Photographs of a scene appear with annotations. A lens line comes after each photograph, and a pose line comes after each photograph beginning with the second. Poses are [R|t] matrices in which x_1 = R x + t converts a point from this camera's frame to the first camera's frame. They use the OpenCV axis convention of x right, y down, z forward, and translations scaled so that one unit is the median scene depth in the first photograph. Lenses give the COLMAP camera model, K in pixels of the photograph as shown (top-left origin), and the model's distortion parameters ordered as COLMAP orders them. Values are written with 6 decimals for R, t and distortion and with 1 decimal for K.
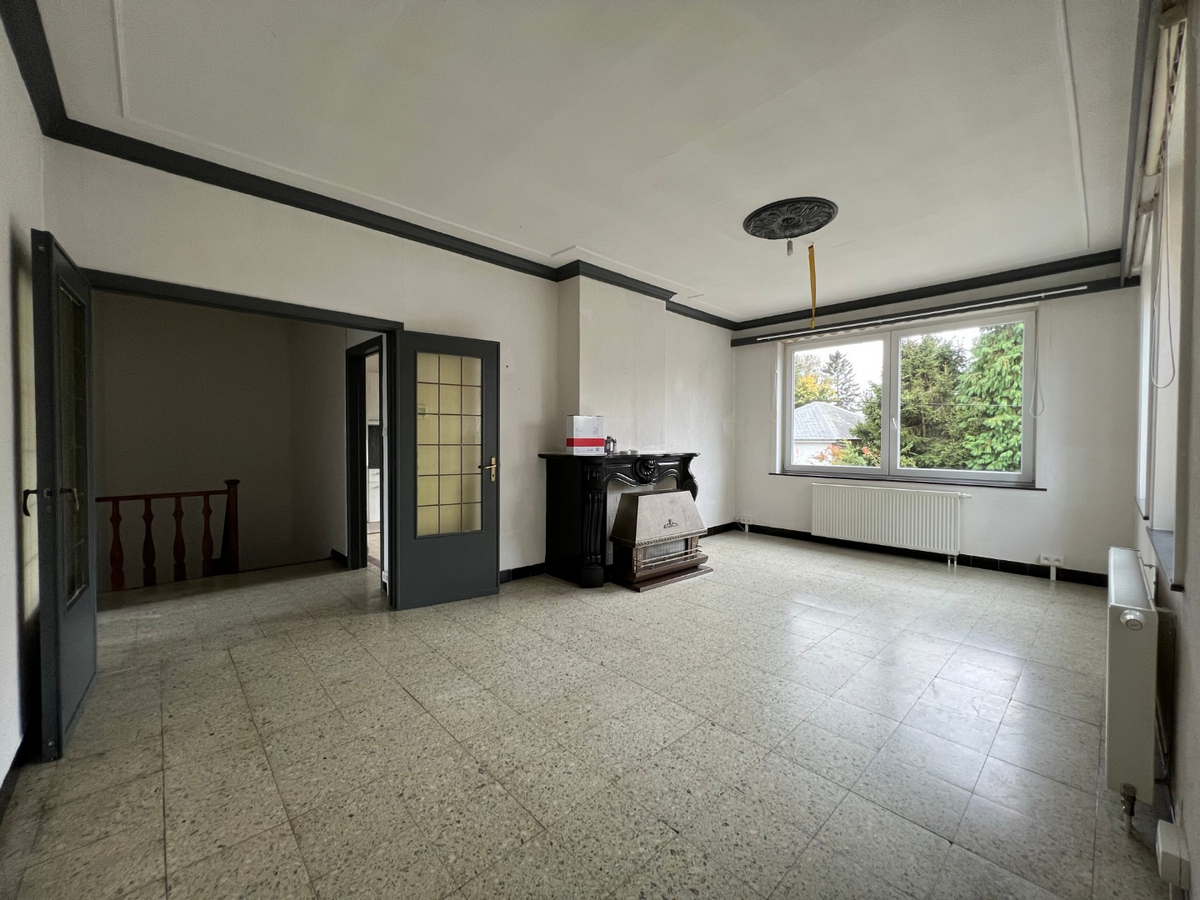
lens RADIAL K [[479.9, 0, 594.8], [0, 479.9, 444.2], [0, 0, 1]] dist [-0.000763, 0.000387]
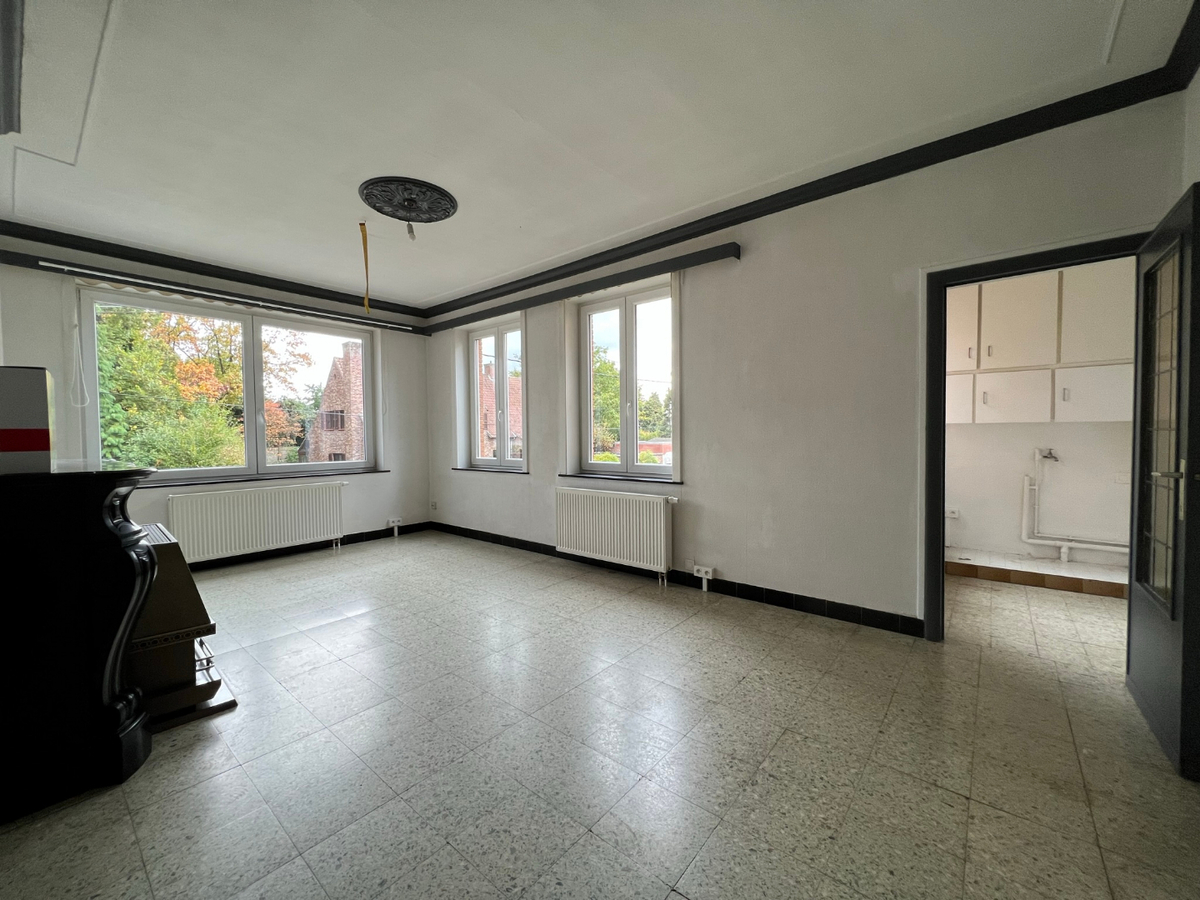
lens RADIAL K [[479.9, 0, 596.3], [0, 479.9, 450.7], [0, 0, 1]] dist [-0.000763, 0.000387]
pose [[-0.129715, -0.034470, 0.990952, -0.614234], [0.021564, 0.999061, 0.037575, -0.000614], [-0.991317, 0.026243, -0.128850, 0.789388]]
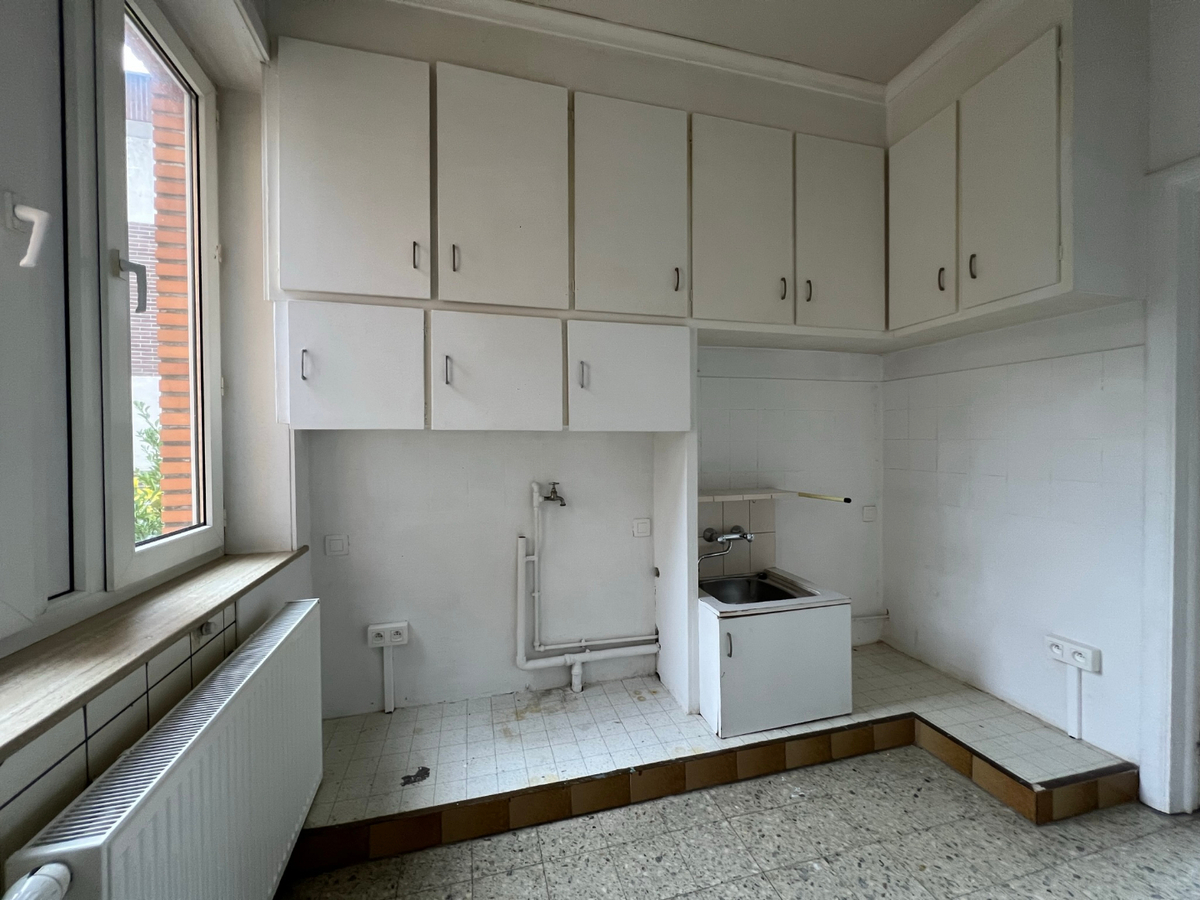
lens RADIAL K [[479.9, 0, 597.5], [0, 479.9, 444.9], [0, 0, 1]] dist [-0.000763, 0.000387]
pose [[-0.883141, -0.002730, 0.469101, -0.244417], [0.007743, 0.999762, 0.020396, 0.001038], [-0.469045, 0.021645, -0.882909, 0.390053]]
